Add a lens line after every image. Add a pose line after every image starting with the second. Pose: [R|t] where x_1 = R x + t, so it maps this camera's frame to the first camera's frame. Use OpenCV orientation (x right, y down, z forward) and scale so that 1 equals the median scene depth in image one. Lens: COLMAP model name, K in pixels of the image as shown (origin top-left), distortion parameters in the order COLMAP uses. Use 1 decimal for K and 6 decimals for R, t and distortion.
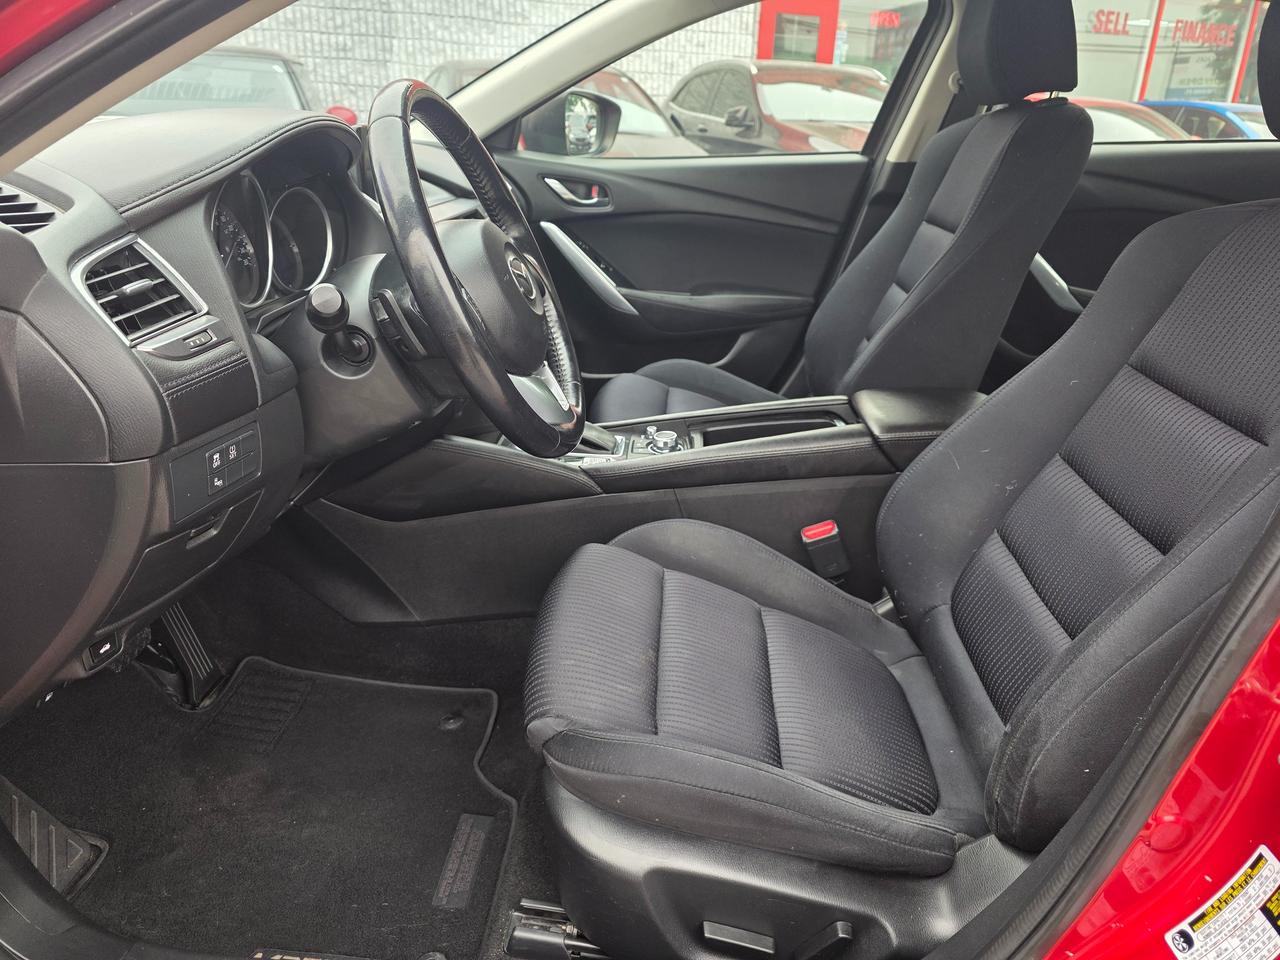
lens RADIAL K [[874.8, 0, 631.0], [0, 874.8, 479.7], [0, 0, 1]] dist [0.030777, -0.037154]
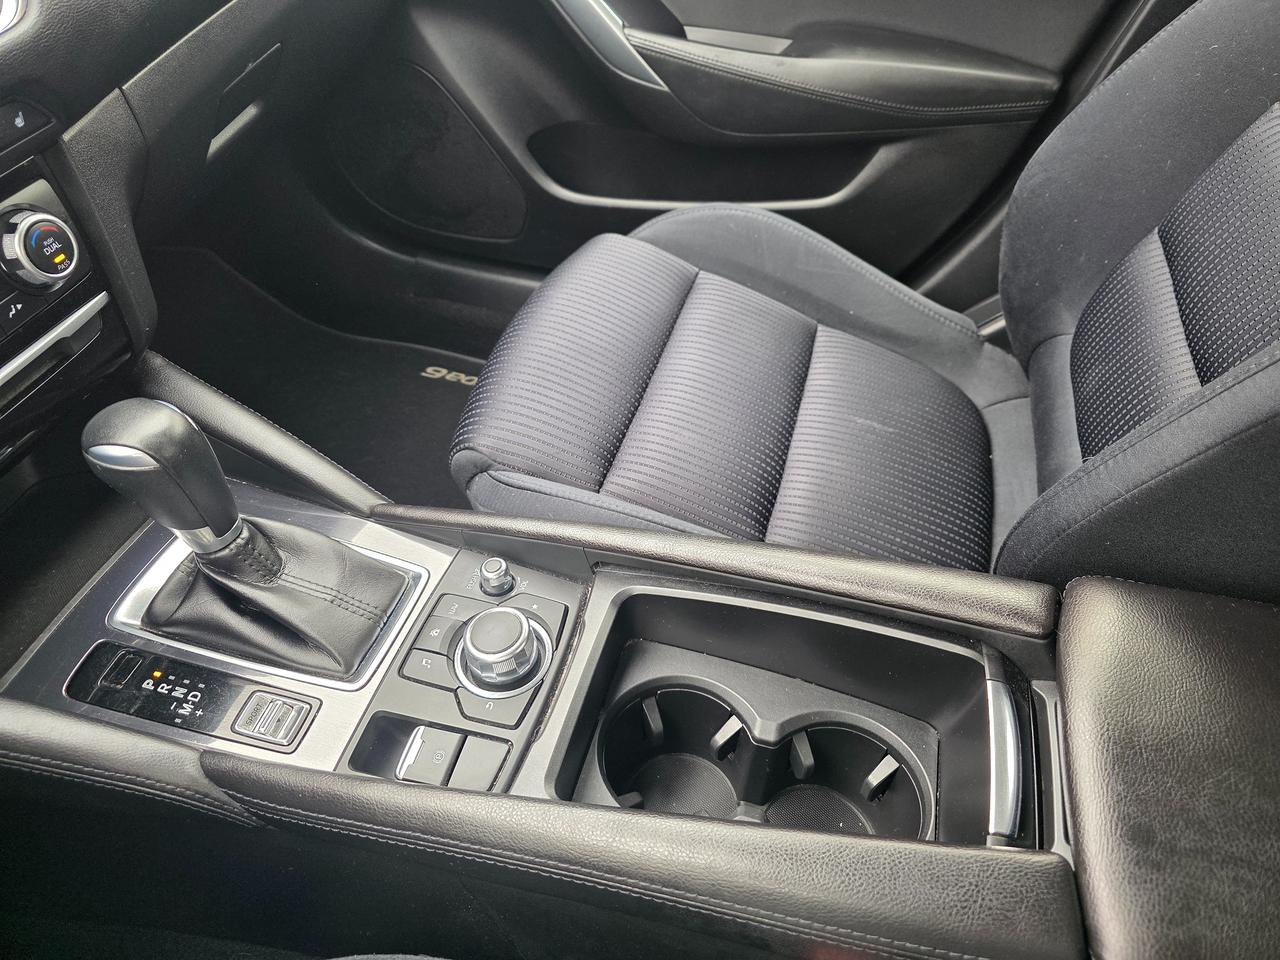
lens RADIAL K [[874.8, 0, 648.8], [0, 874.8, 469.4], [0, 0, 1]] dist [0.030777, -0.037154]
pose [[0.976841, 0.140872, -0.161049, 0.112952], [-0.071015, 0.923473, 0.377033, -0.190234], [0.201838, -0.356865, 0.912090, 0.515951]]
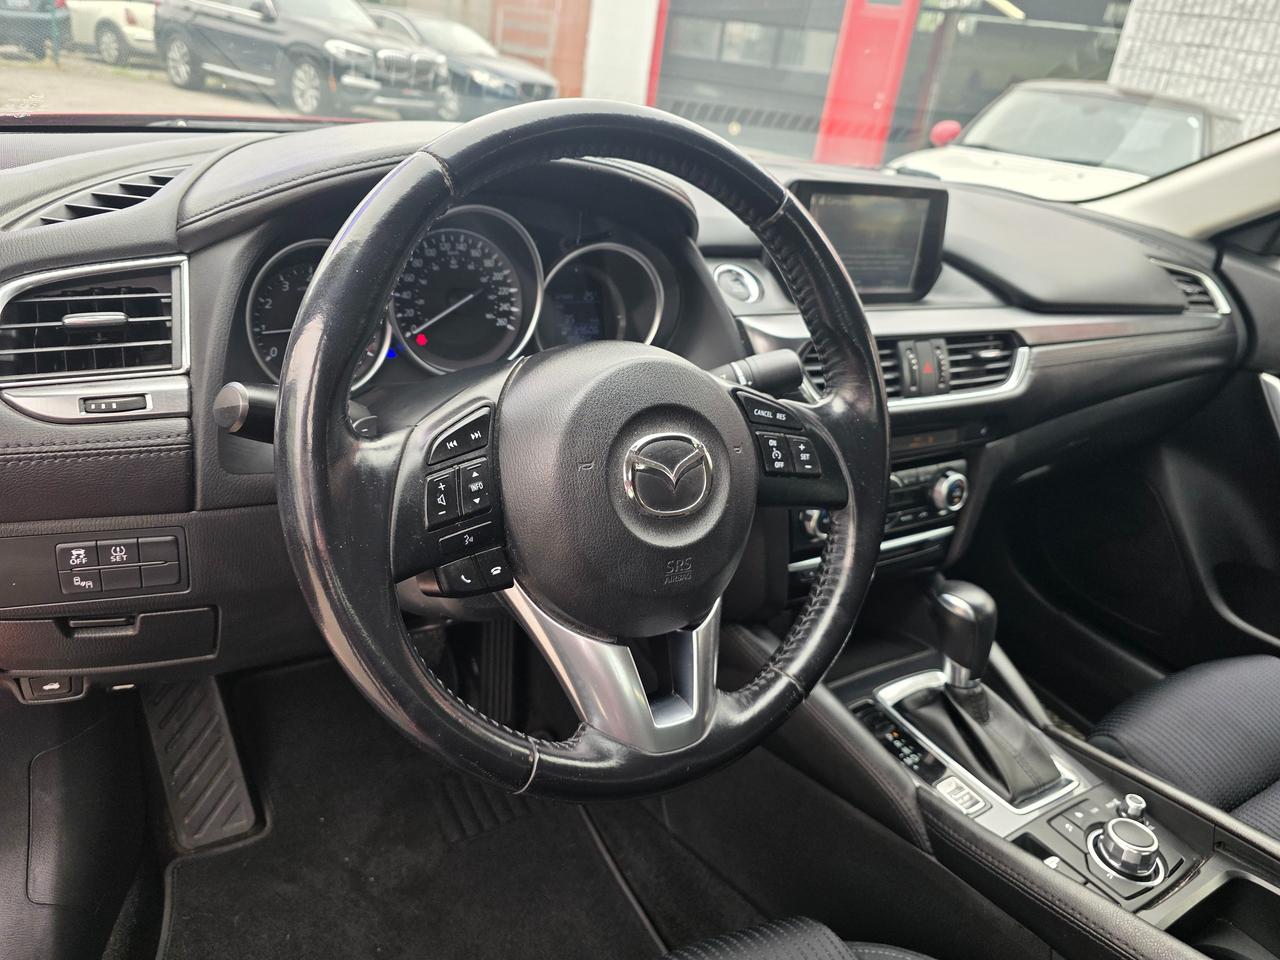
lens RADIAL K [[874.8, 0, 635.4], [0, 874.8, 476.7], [0, 0, 1]] dist [0.030777, -0.037154]
pose [[0.582423, 0.370760, -0.723409, 0.121483], [-0.404735, 0.904040, 0.137482, -0.140778], [0.704964, 0.212716, 0.676593, 0.298199]]
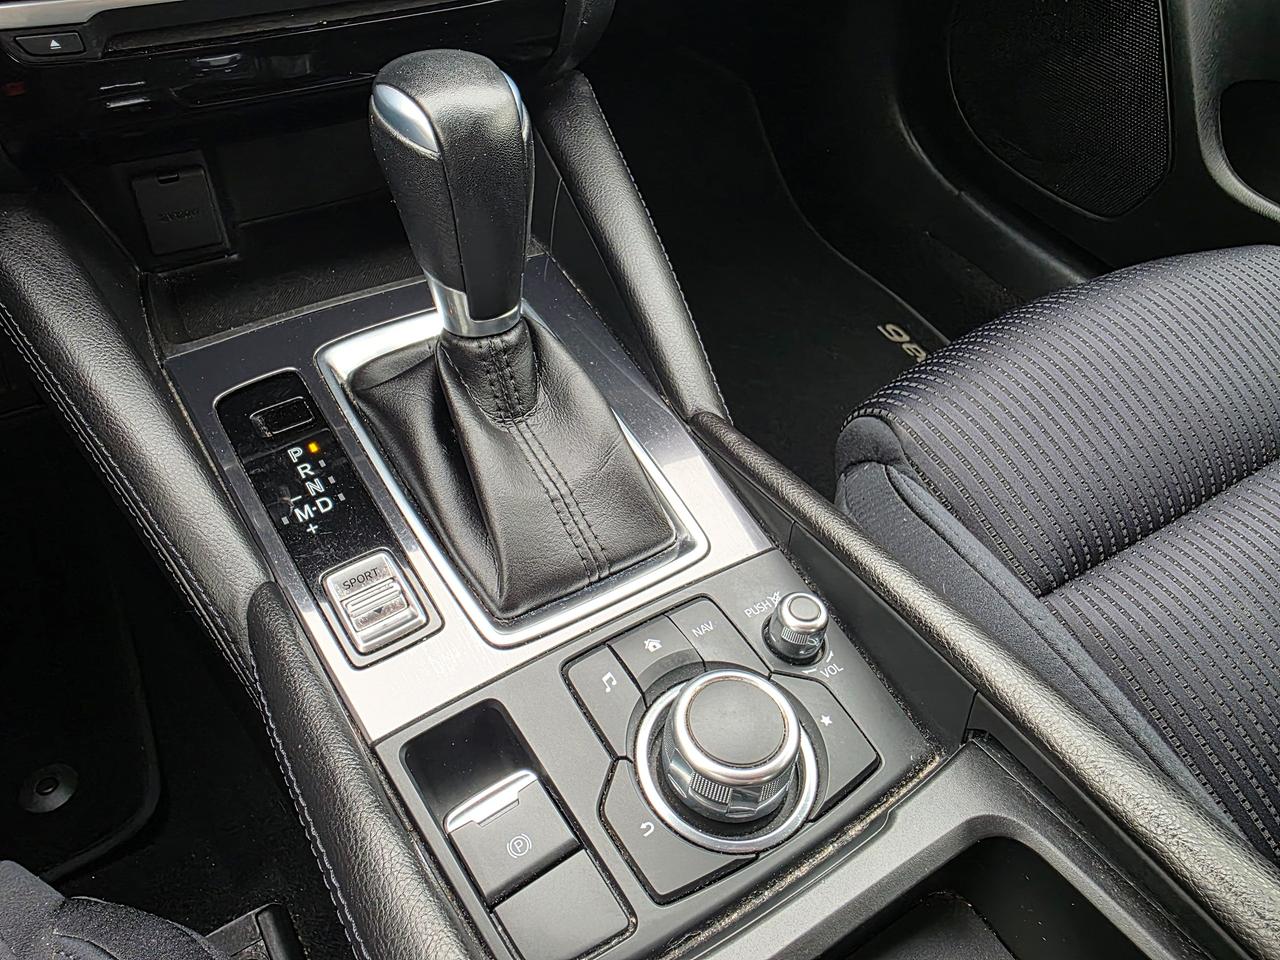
lens RADIAL K [[874.8, 0, 586.6], [0, 874.8, 476.0], [0, 0, 1]] dist [0.030777, -0.037154]
pose [[0.561169, 0.629145, -0.537834, 0.067132], [-0.365635, 0.771382, 0.520846, -0.132703], [0.742563, -0.095632, 0.662913, 0.629962]]
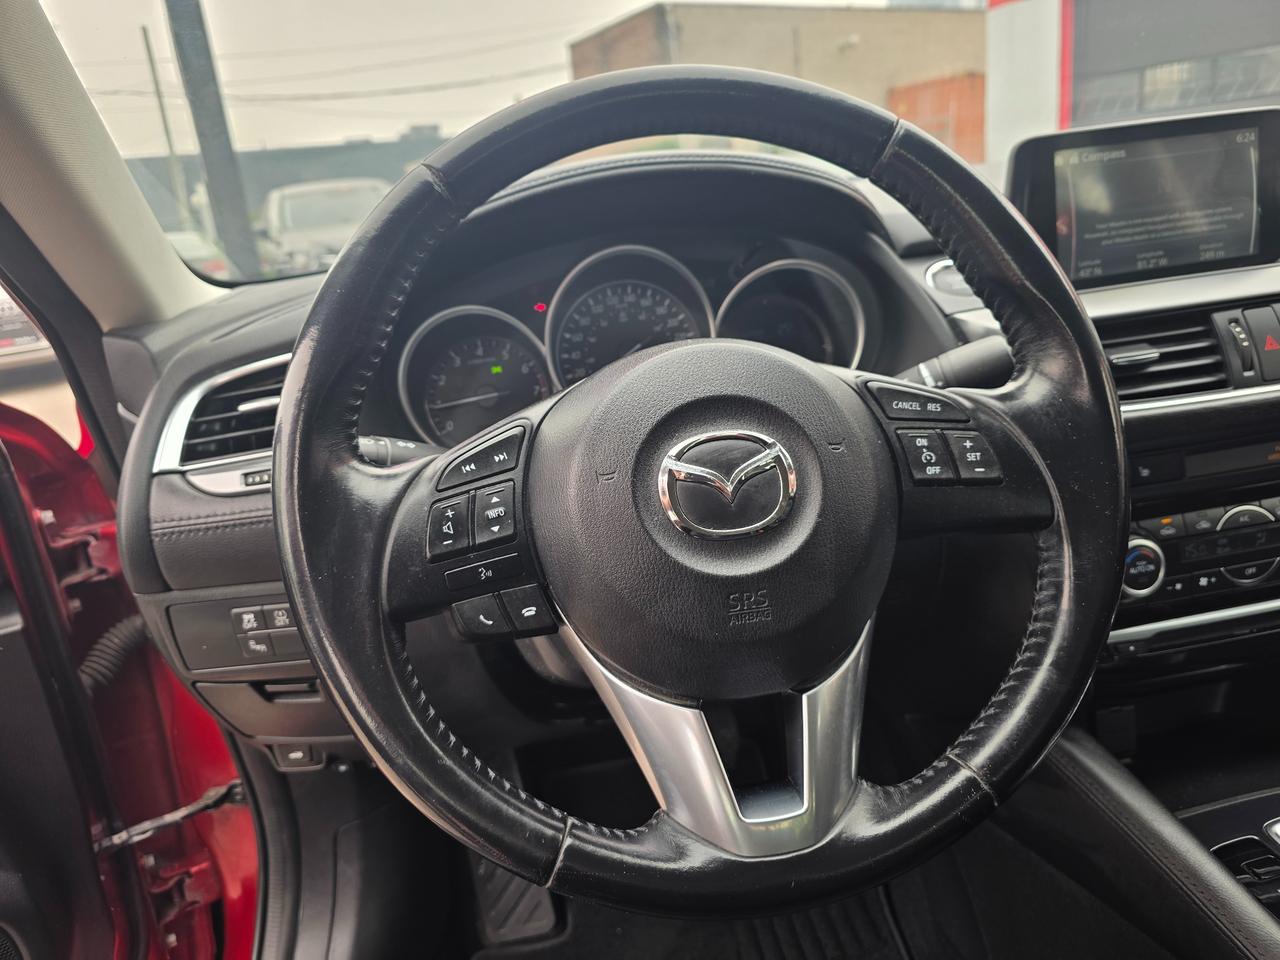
lens RADIAL K [[874.8, 0, 636.3], [0, 874.8, 474.6], [0, 0, 1]] dist [0.030777, -0.037154]
pose [[0.193861, 0.222827, -0.955388, 0.129380], [-0.252814, 0.952318, 0.170811, -0.141117], [0.947894, 0.208421, 0.240951, 0.410406]]
